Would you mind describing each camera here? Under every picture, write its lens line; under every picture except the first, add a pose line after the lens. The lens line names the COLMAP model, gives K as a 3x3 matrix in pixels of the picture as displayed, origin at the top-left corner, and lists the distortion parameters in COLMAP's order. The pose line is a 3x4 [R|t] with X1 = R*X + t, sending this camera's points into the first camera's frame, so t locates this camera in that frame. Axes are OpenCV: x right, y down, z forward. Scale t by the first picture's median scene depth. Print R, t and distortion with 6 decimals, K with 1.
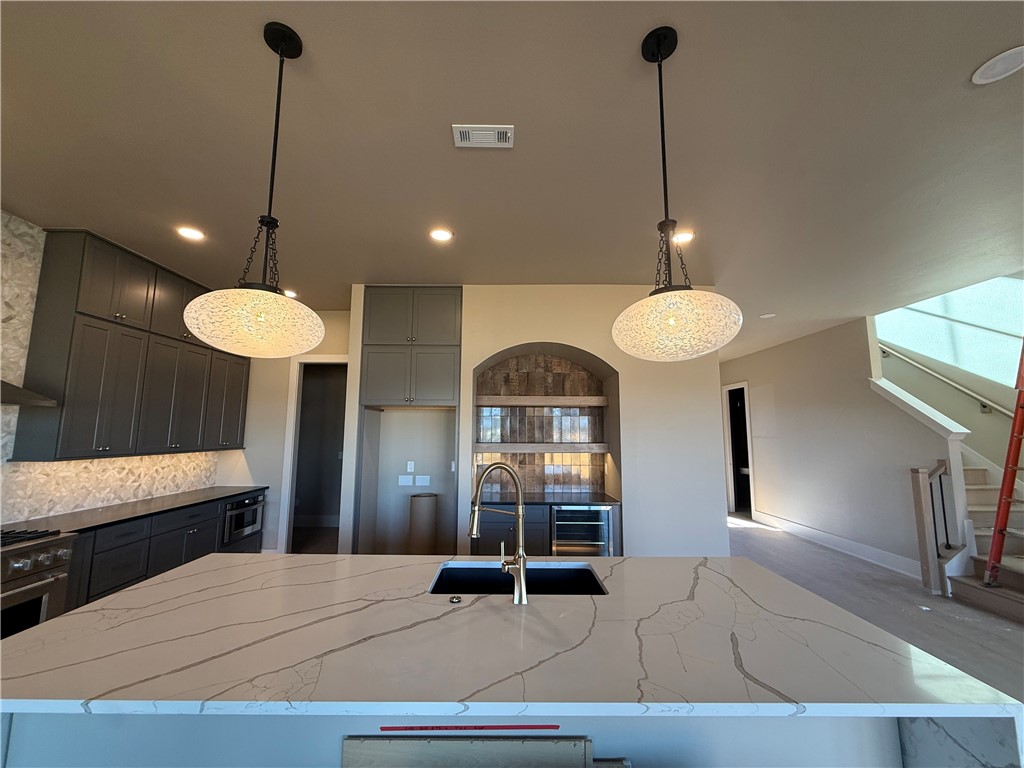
lens RADIAL K [[405.5, 0, 509.1], [0, 405.5, 384.8], [0, 0, 1]] dist [0.000138, 0.000095]
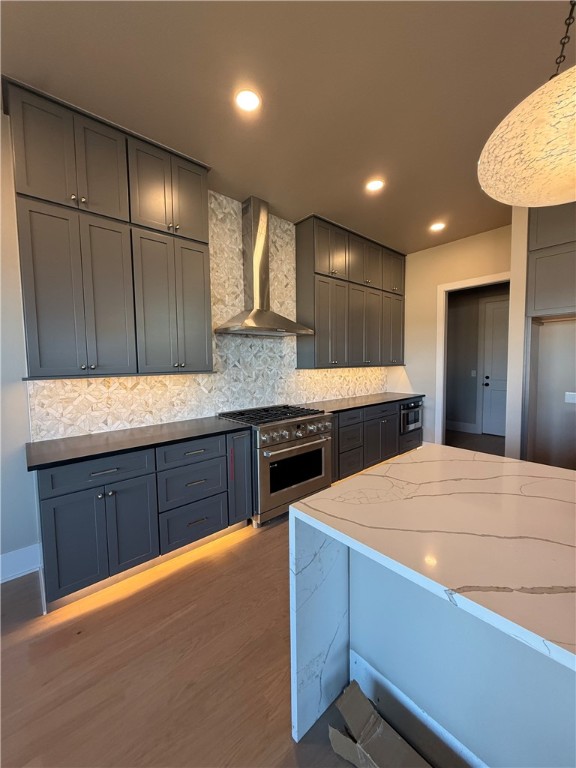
lens RADIAL K [[304.1, 0, 287.0], [0, 304.1, 382.8], [0, 0, 1]] dist [0.000138, 0.000095]
pose [[0.655346, 0.035364, -0.754500, -0.255820], [0.105664, 0.984789, 0.137936, 0.059525], [0.747901, -0.170120, 0.641641, 0.118322]]
